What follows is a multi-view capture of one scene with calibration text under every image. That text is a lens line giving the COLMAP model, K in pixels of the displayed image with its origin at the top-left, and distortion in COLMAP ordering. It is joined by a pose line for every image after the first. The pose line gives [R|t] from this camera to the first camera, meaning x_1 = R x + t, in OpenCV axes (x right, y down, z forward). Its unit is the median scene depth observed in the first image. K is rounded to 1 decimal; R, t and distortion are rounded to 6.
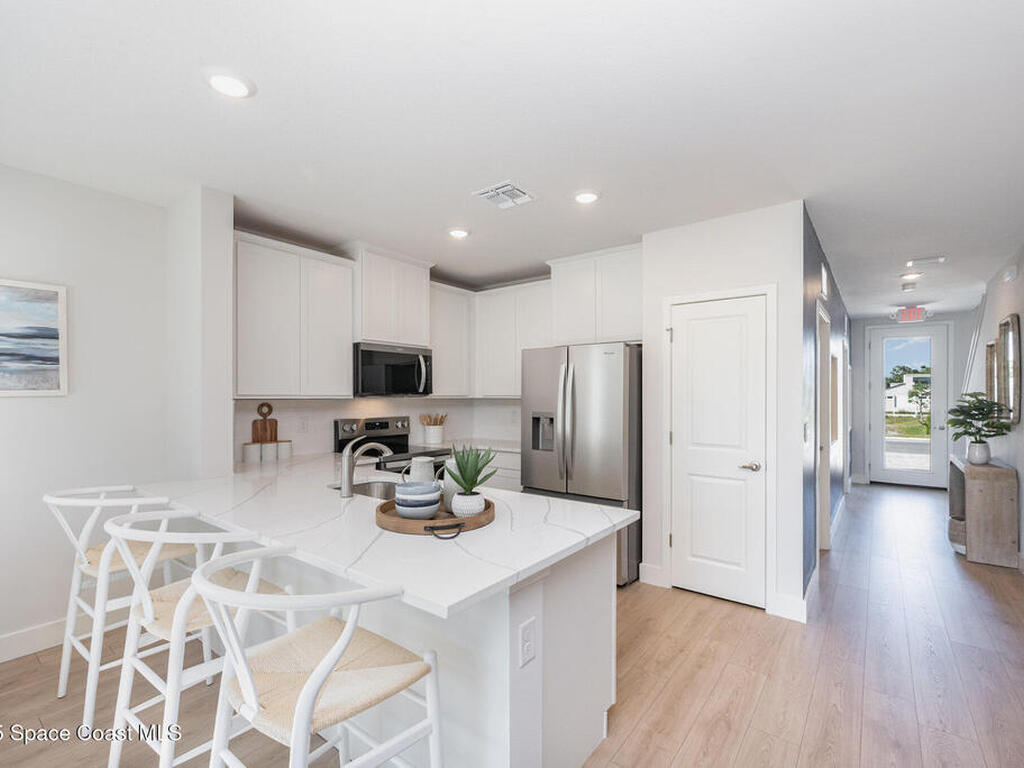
lens RADIAL K [[475.7, 0, 509.9], [0, 475.7, 387.1], [0, 0, 1]] dist [-0.001397, -0.000098]
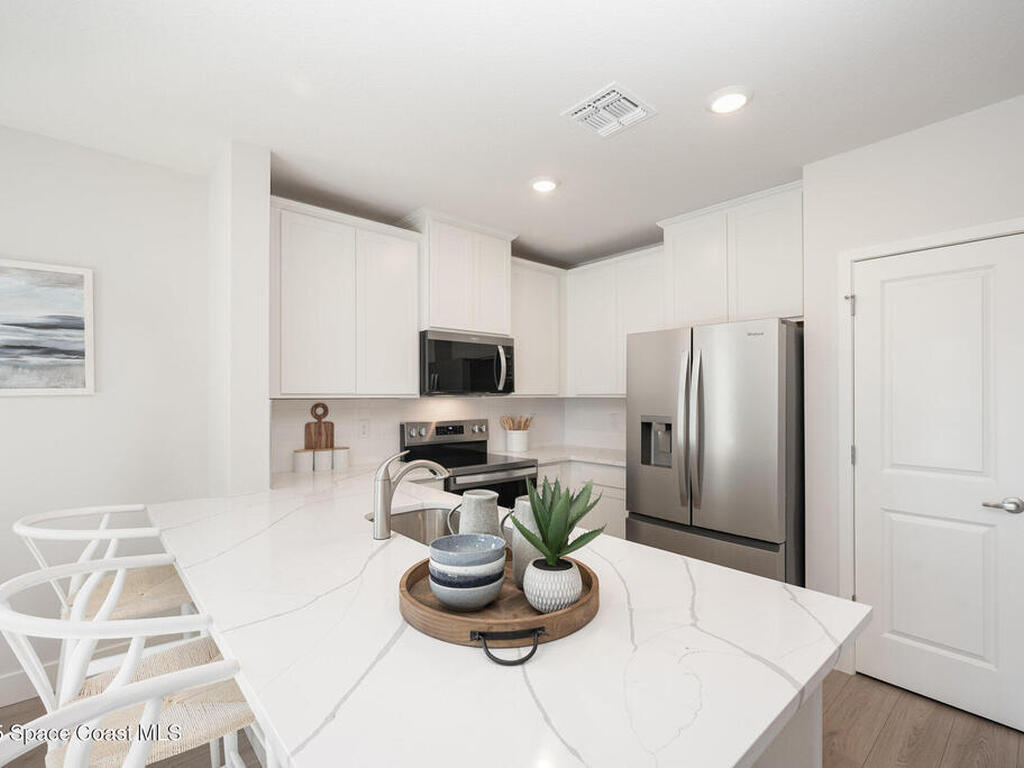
lens RADIAL K [[475.7, 0, 509.9], [0, 475.7, 387.1], [0, 0, 1]] dist [-0.001397, -0.000098]
pose [[0.981335, -0.004000, -0.192264, -0.014300], [0.004425, 0.999989, 0.001781, 0.004573], [0.192254, -0.002599, 0.981342, 0.224821]]
